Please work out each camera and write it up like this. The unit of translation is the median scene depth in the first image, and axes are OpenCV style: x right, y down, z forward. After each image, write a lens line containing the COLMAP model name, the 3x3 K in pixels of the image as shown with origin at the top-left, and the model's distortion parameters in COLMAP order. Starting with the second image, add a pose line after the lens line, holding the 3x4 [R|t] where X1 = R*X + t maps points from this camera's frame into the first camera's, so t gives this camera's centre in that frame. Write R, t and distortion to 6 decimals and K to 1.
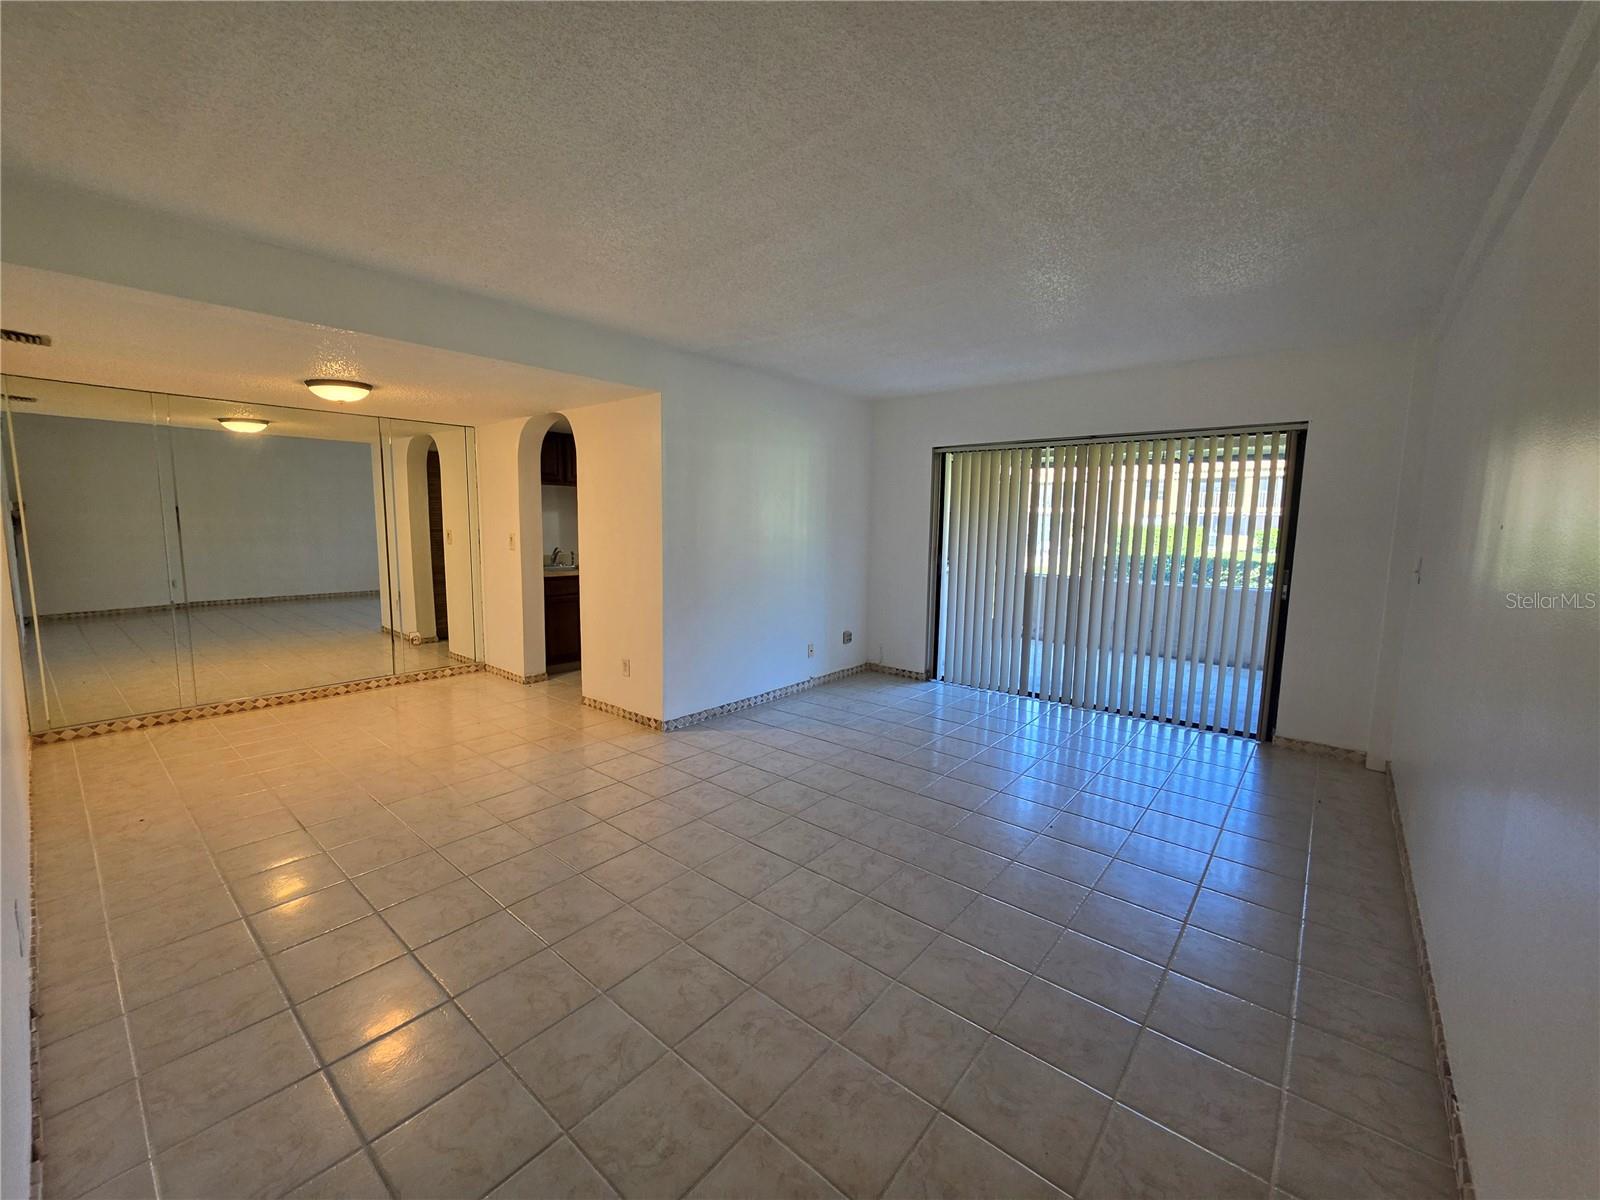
lens RADIAL K [[644.4, 0, 787.4], [0, 644.4, 604.7], [0, 0, 1]] dist [0.002849, 0.000331]
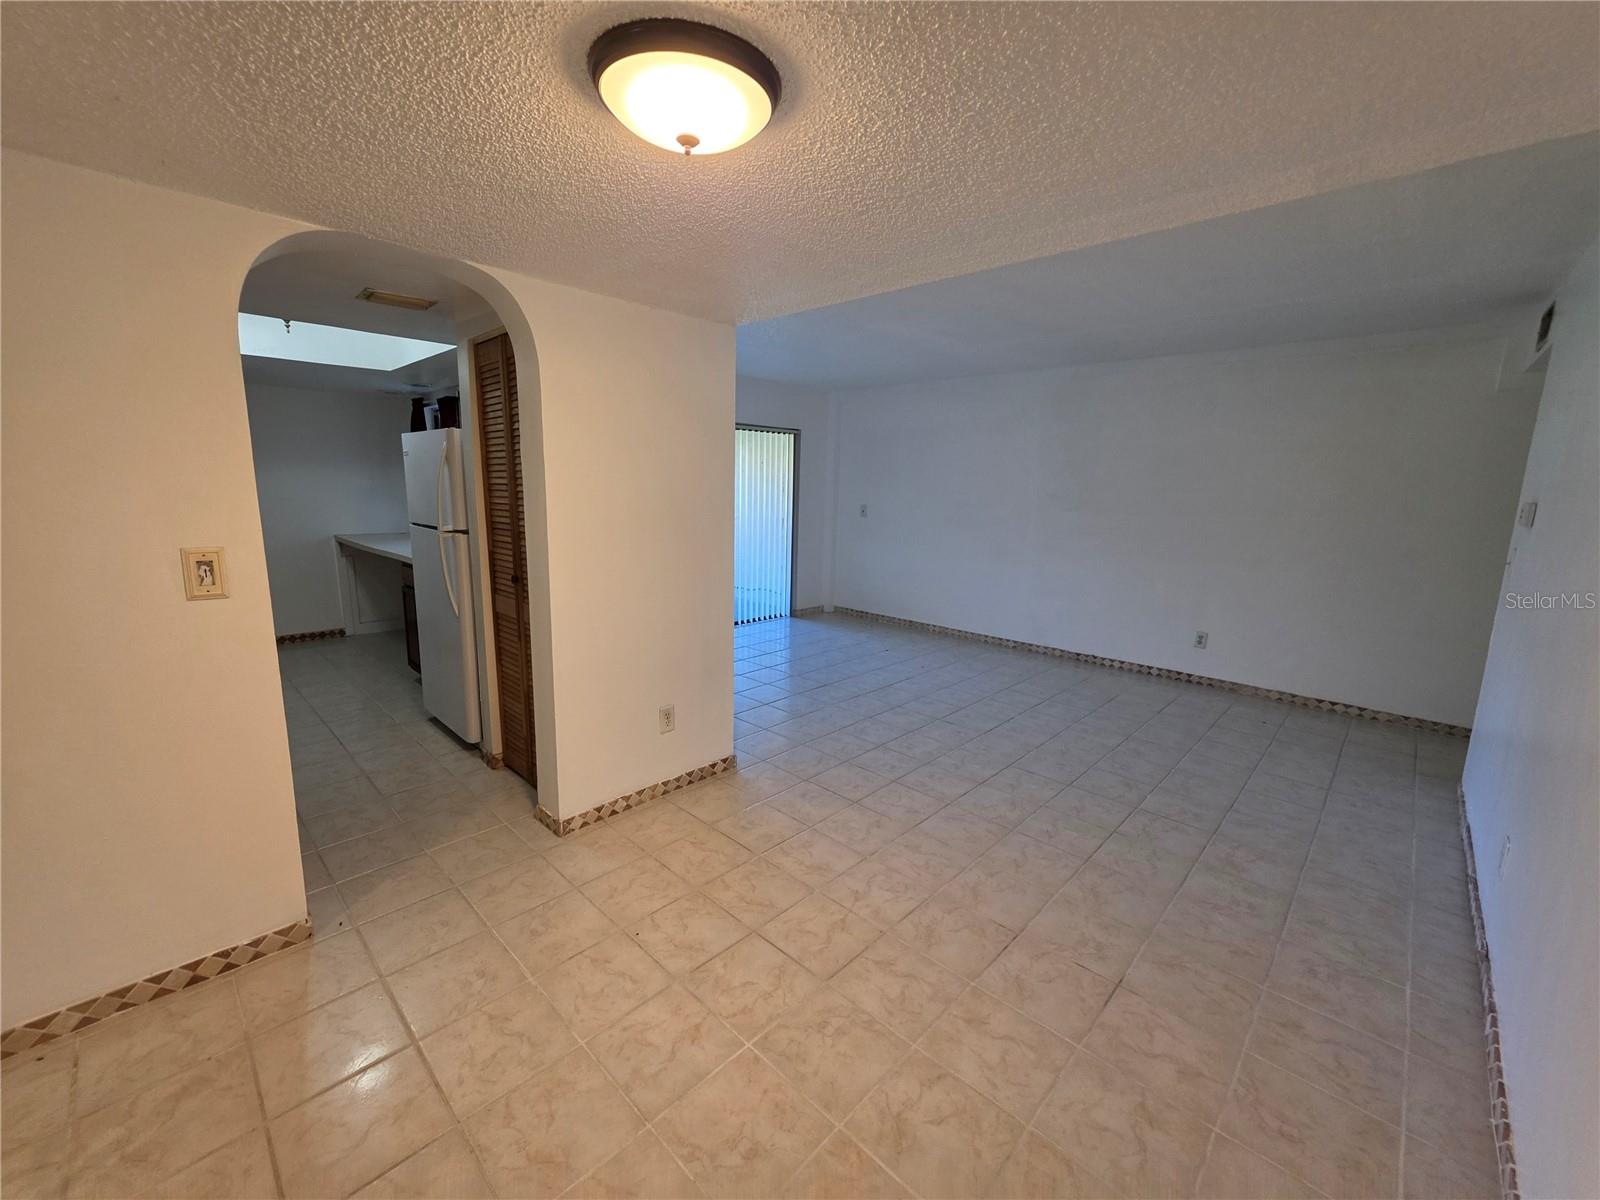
lens RADIAL K [[644.4, 0, 793.4], [0, 644.4, 599.1], [0, 0, 1]] dist [0.002849, 0.000331]
pose [[0.065339, -0.189010, 0.979799, -0.966514], [0.112507, 0.977032, 0.180974, -0.144502], [-0.991500, 0.098409, 0.085104, 0.884049]]
